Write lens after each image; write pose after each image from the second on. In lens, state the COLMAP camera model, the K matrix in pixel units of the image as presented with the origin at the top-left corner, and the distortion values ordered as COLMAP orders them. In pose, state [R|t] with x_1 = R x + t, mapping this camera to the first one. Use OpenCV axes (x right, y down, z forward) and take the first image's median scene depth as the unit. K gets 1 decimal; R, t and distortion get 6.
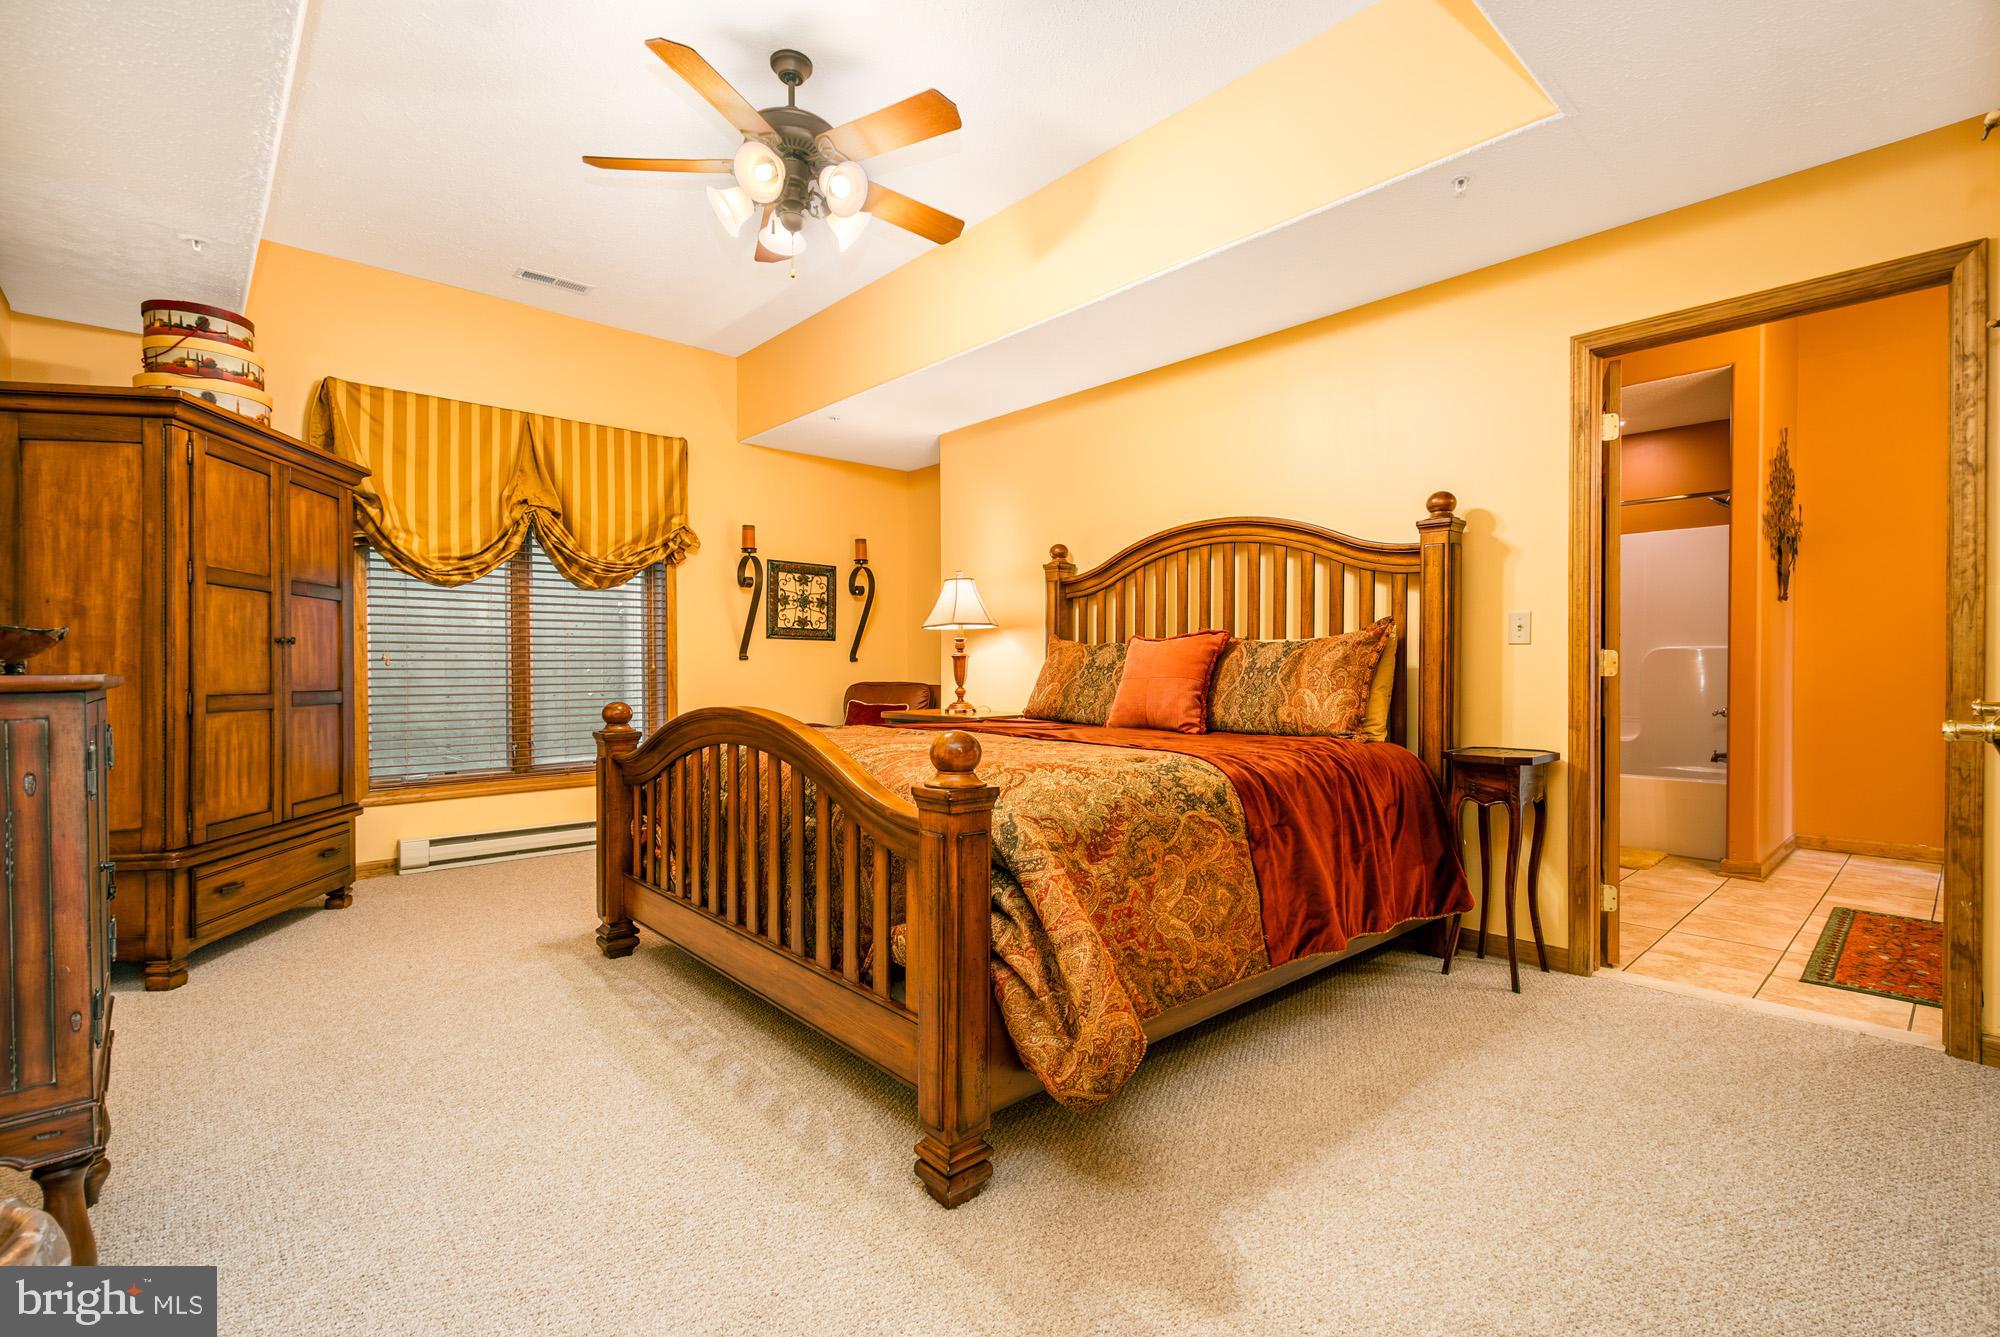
lens RADIAL K [[920.5, 0, 1007.9], [0, 920.5, 677.0], [0, 0, 1]] dist [0.011883, -0.011542]
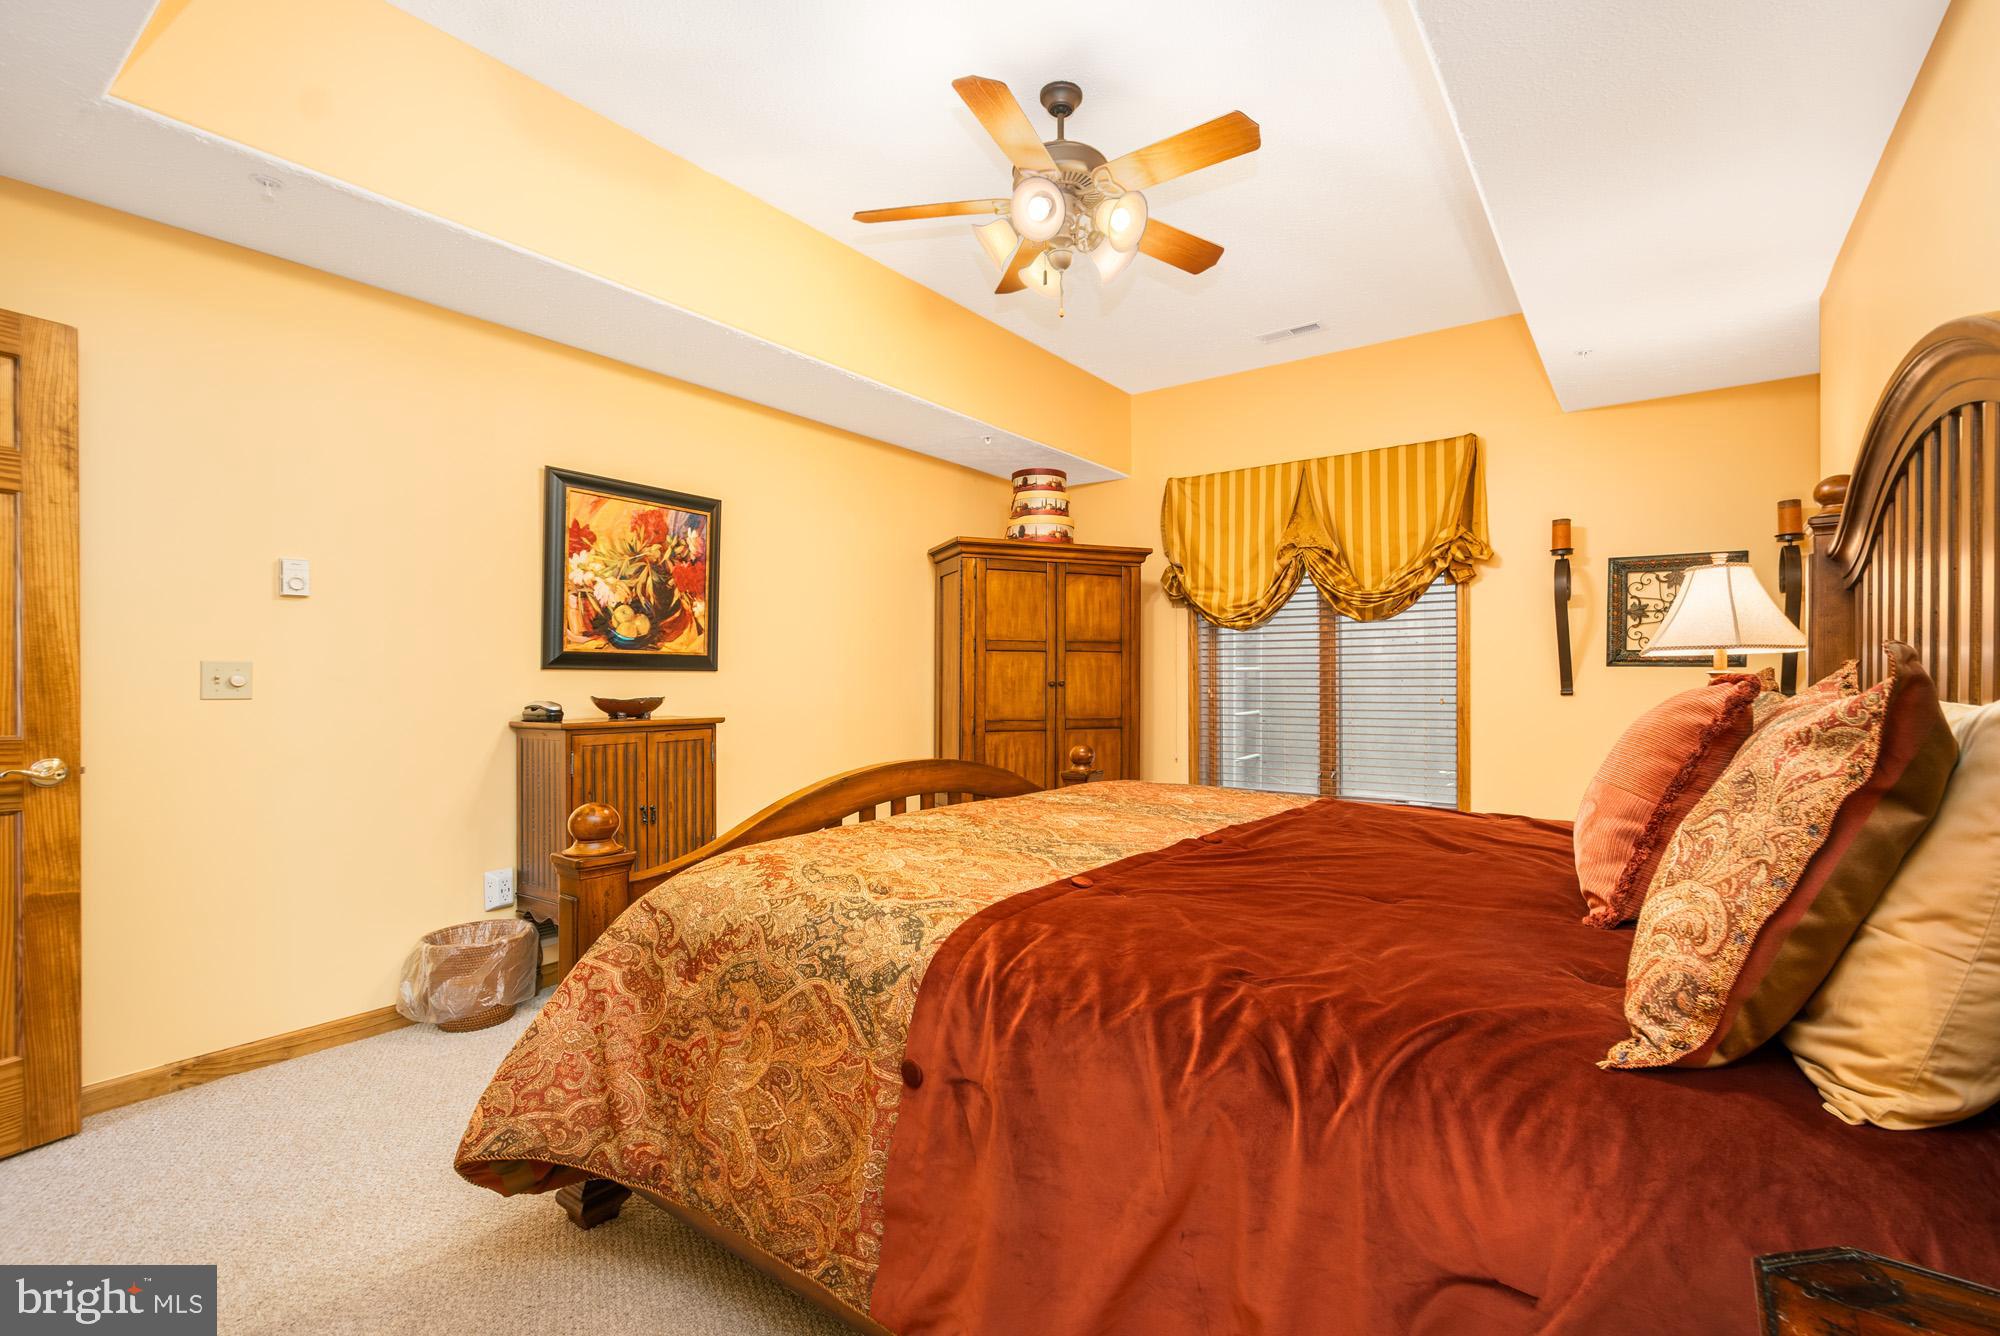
lens RADIAL K [[873.7, 0, 1004.7], [0, 873.7, 686.5], [0, 0, 1]] dist [0.013007, -0.009105]
pose [[0.193177, 0.011002, -0.981102, 0.545976], [-0.006901, 0.999928, 0.009855, -0.048112], [0.981140, 0.004867, 0.193239, 0.649413]]
